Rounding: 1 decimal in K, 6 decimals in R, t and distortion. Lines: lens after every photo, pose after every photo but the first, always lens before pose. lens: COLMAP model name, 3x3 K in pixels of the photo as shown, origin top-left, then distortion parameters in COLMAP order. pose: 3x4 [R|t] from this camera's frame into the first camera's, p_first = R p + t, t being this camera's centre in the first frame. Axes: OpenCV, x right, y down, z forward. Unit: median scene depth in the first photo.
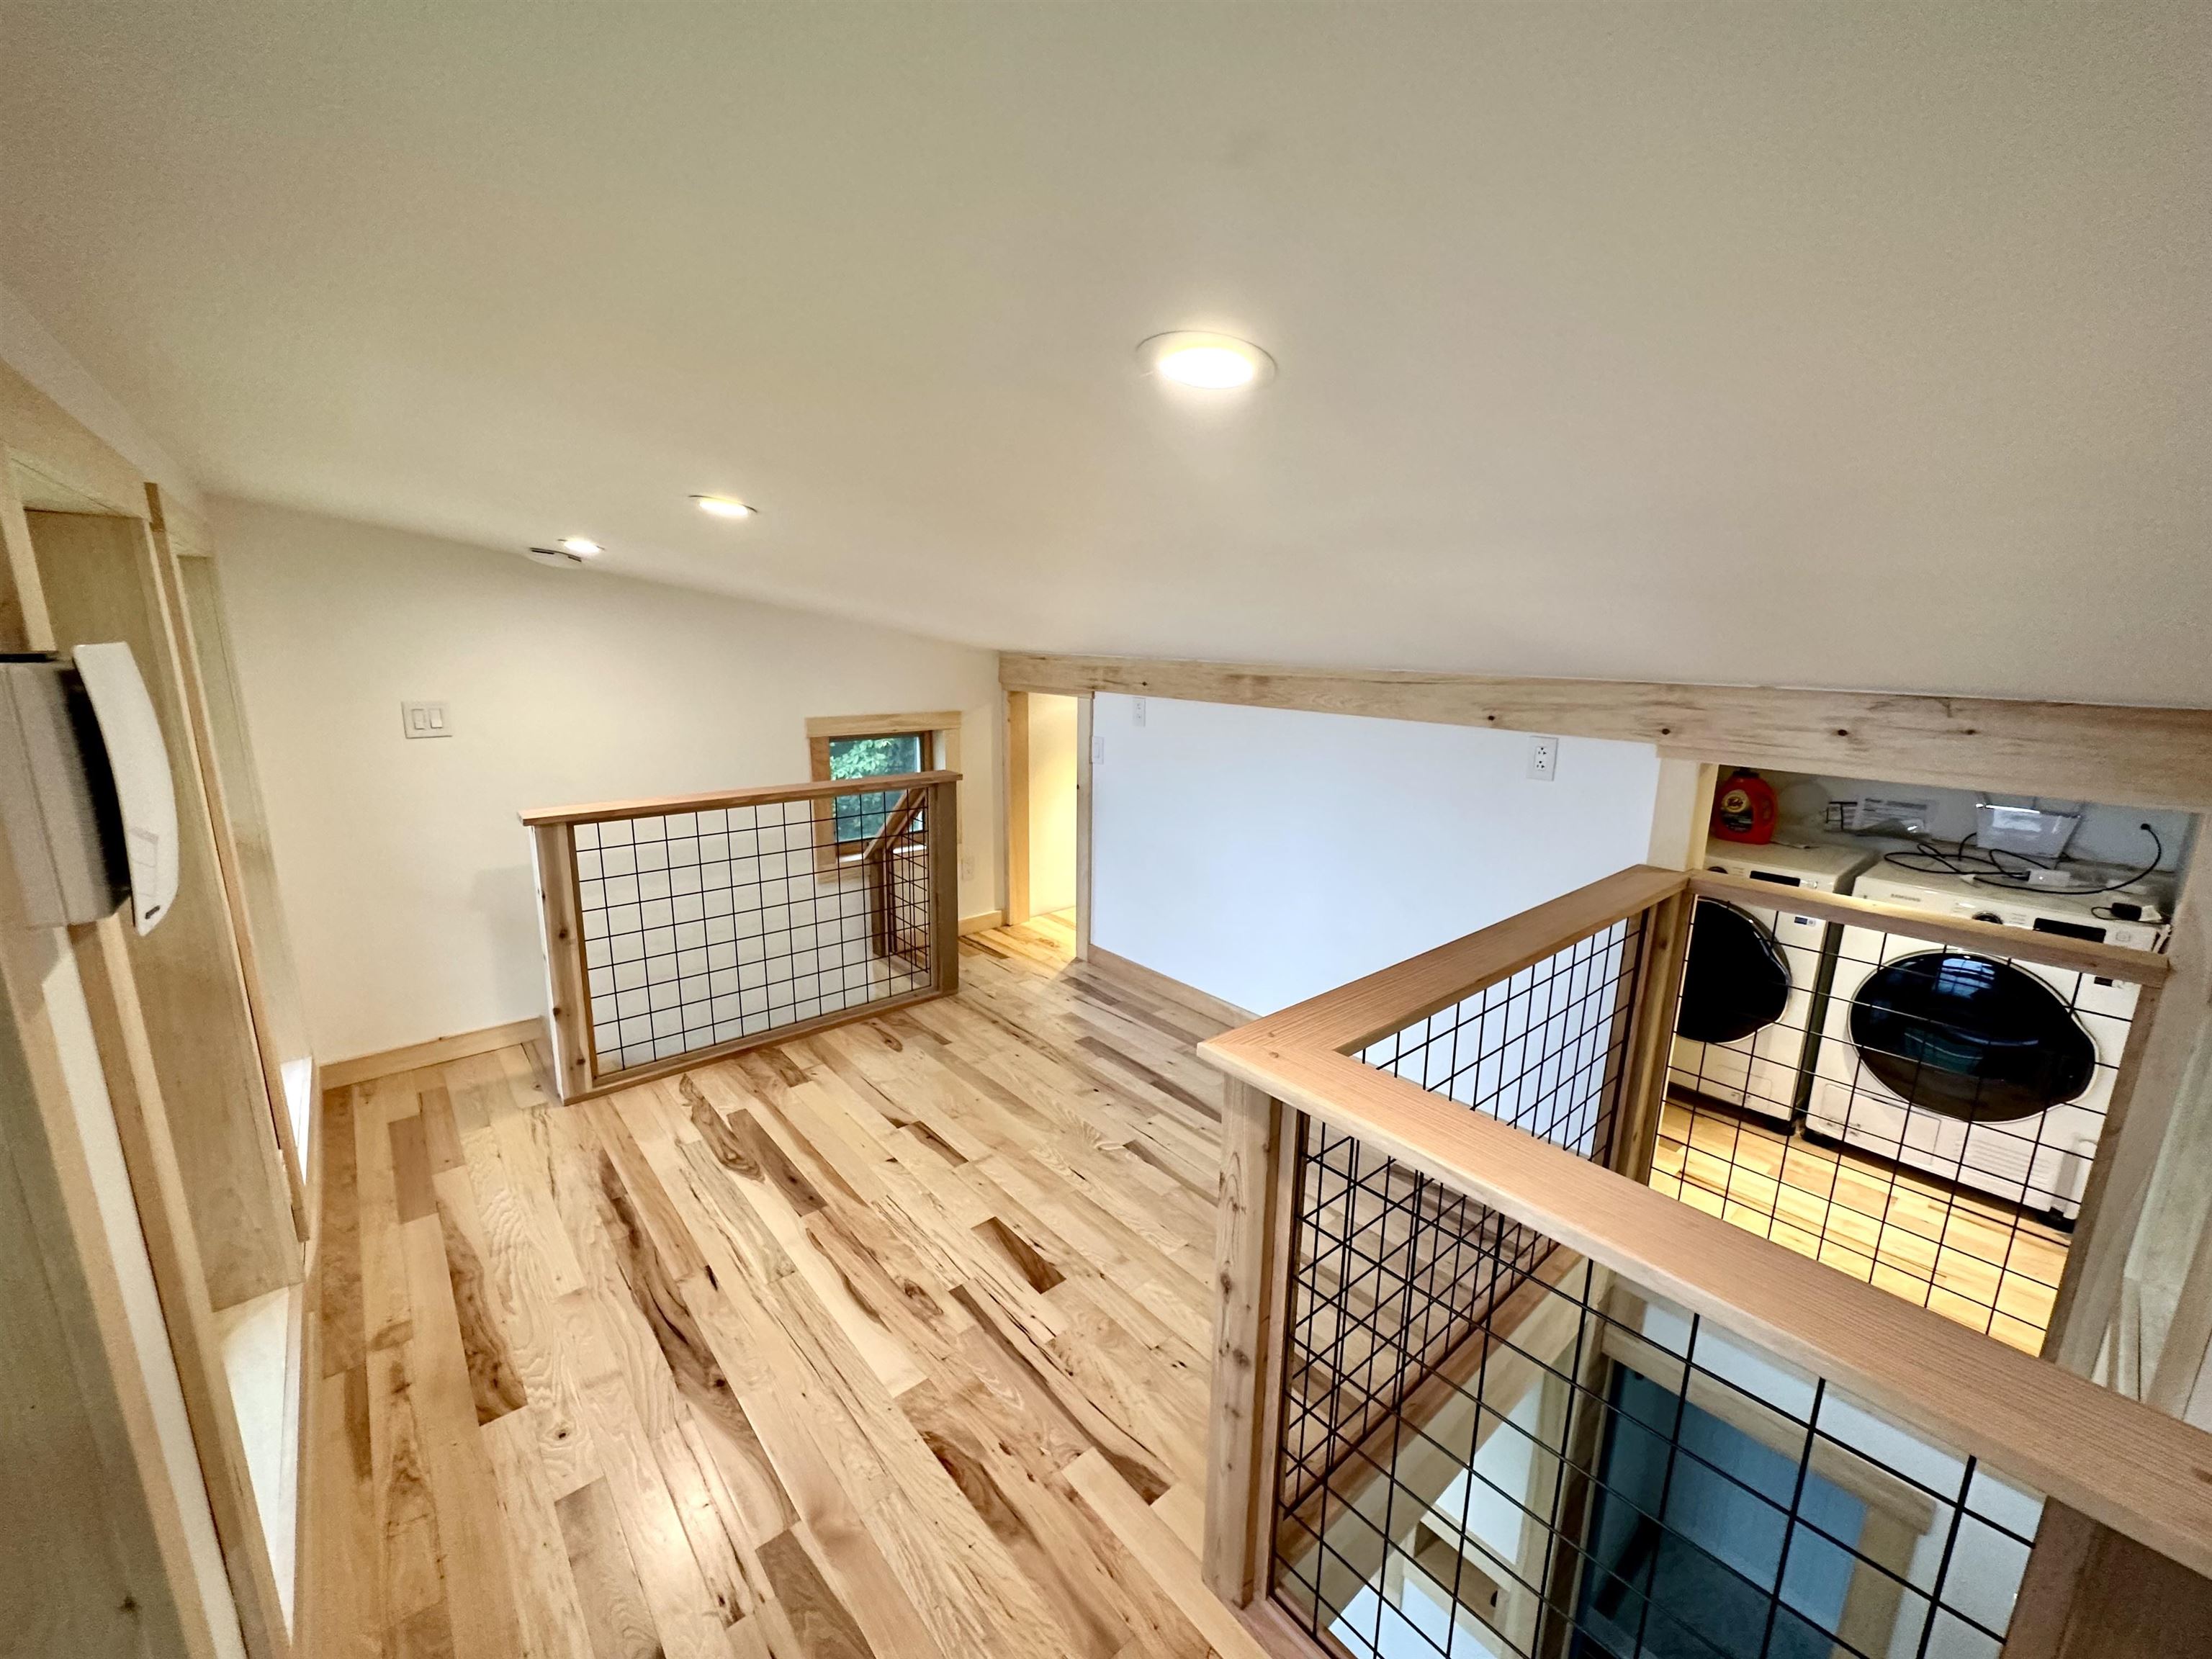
lens RADIAL K [[879.8, 0, 1103.2], [0, 879.8, 826.6], [0, 0, 1]] dist [-0.003648, 0.000687]
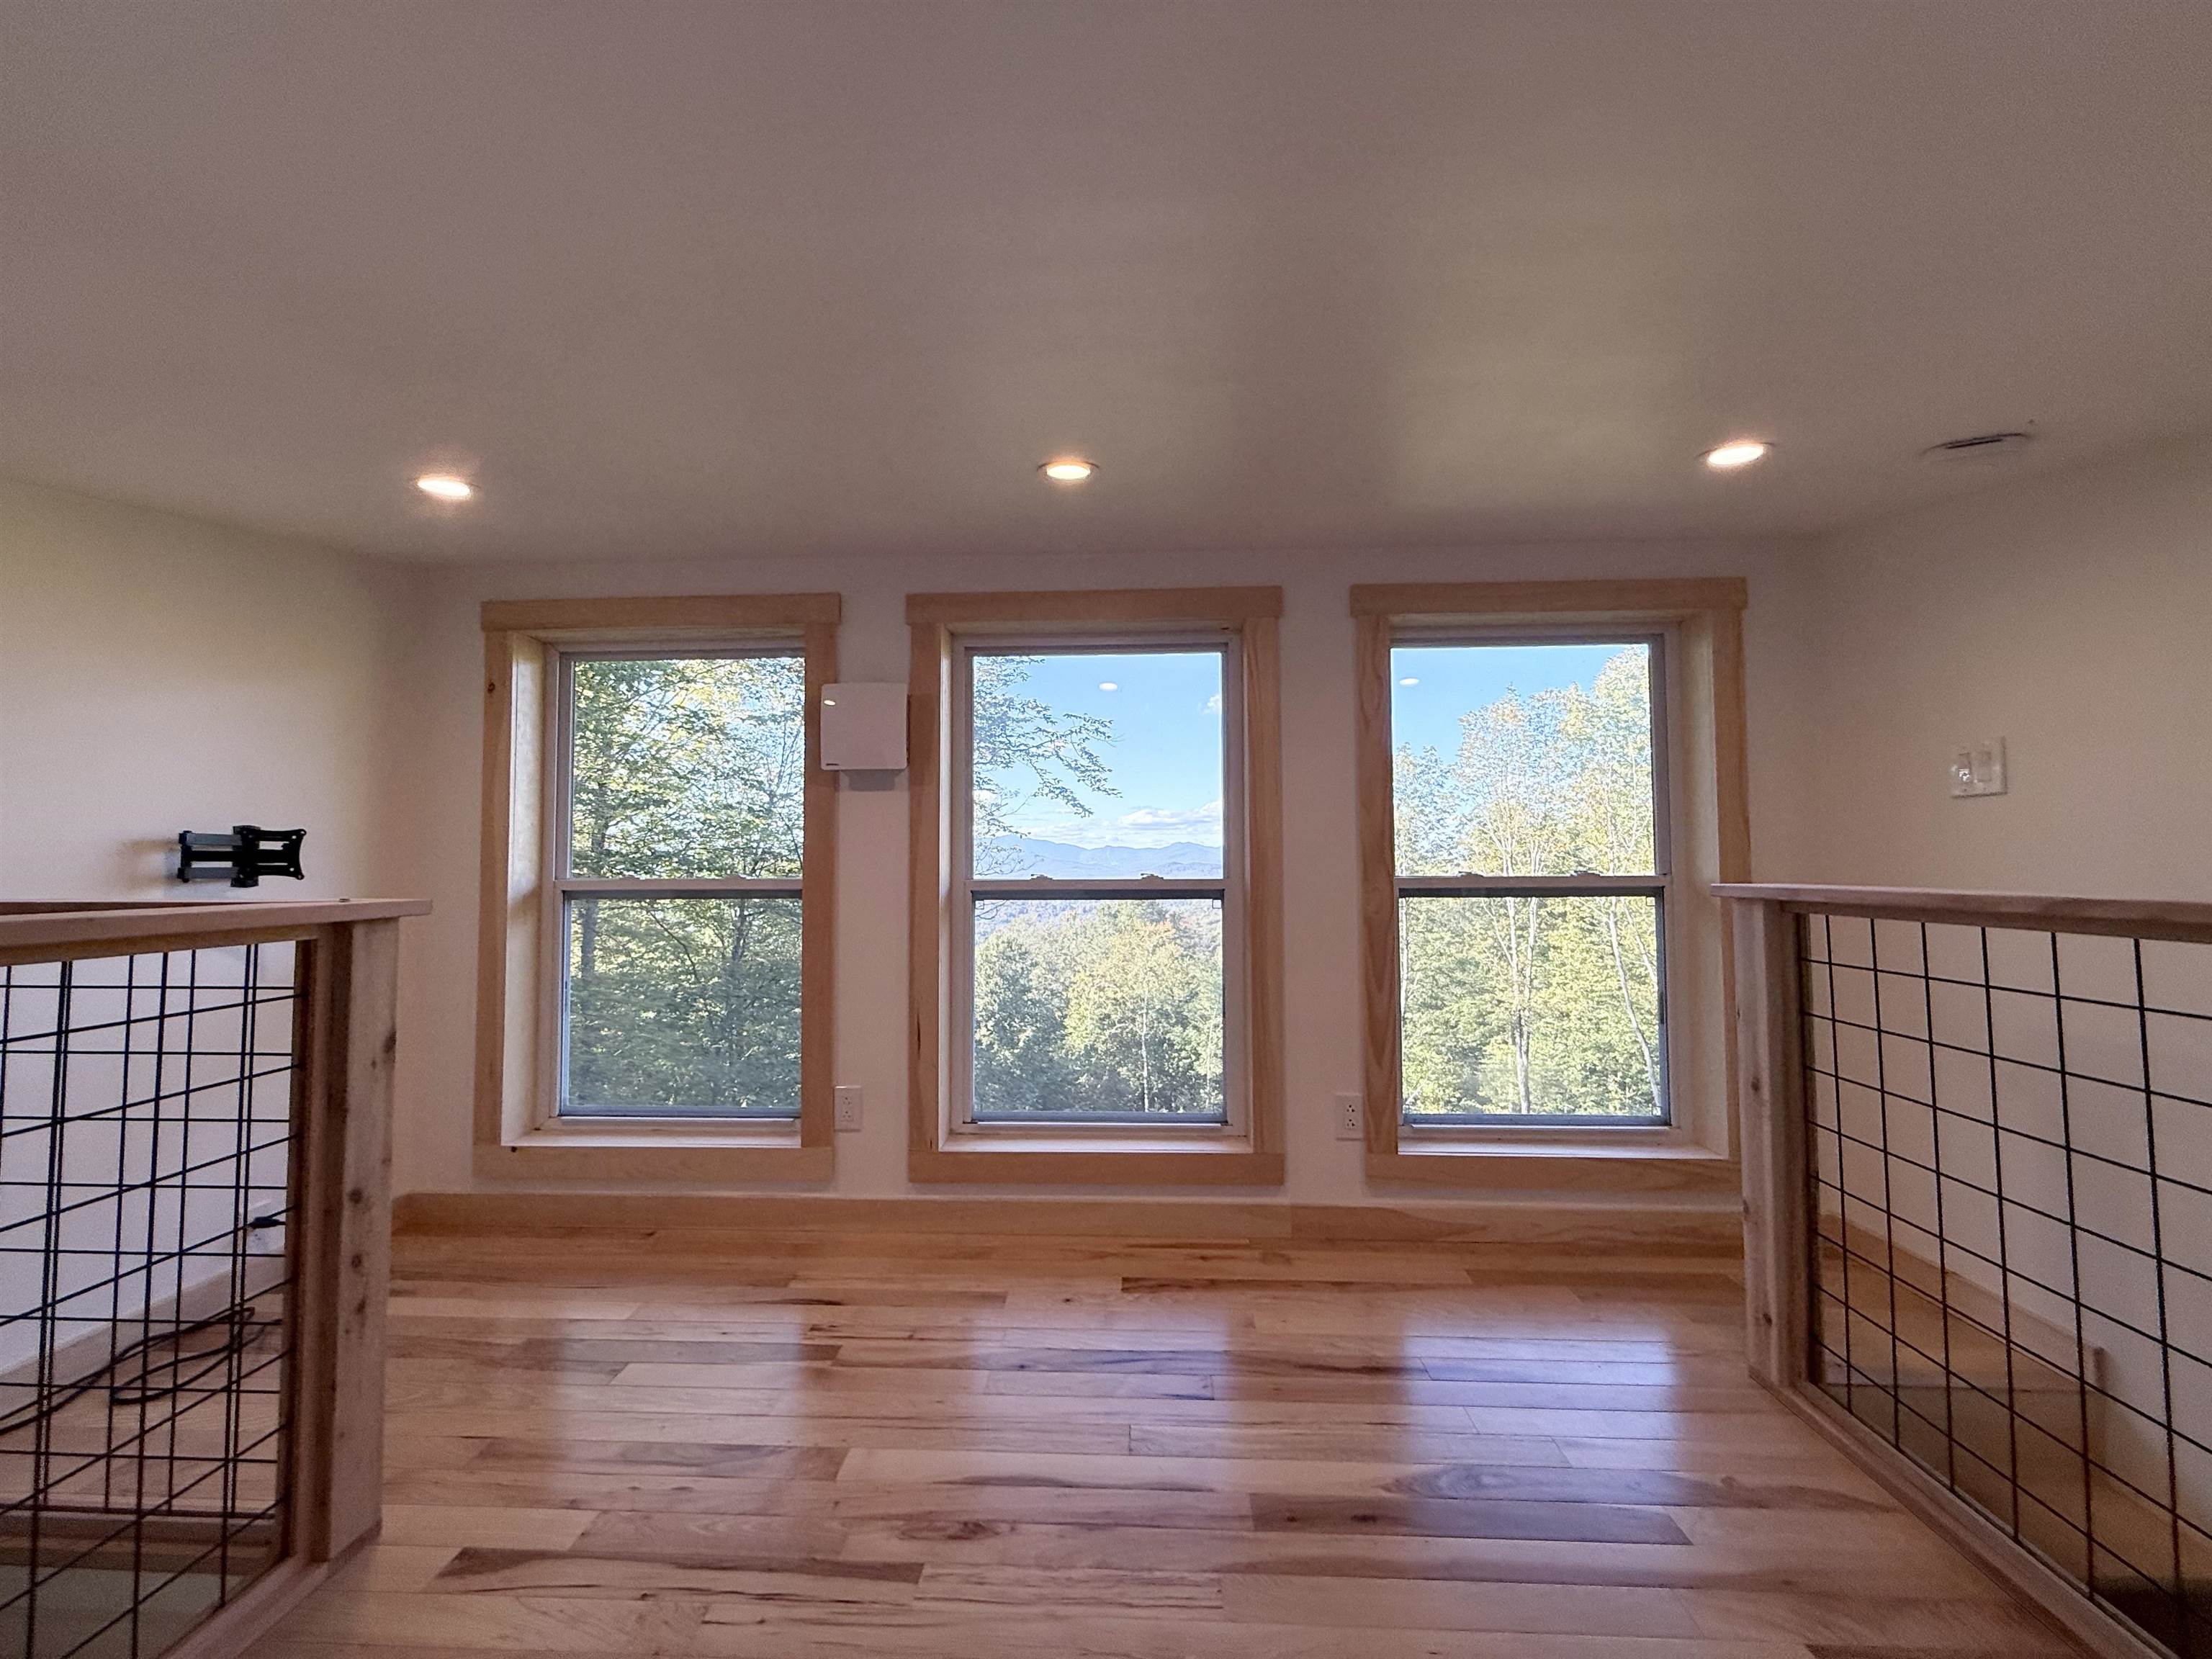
lens RADIAL K [[880.3, 0, 1103.7], [0, 880.3, 826.3], [0, 0, 1]] dist [-0.004363, 0.000097]
pose [[-0.685737, -0.043990, -0.726519, 0.146274], [-0.162123, 0.982327, 0.093544, -0.036956], [0.709564, 0.181932, -0.680750, 1.011870]]
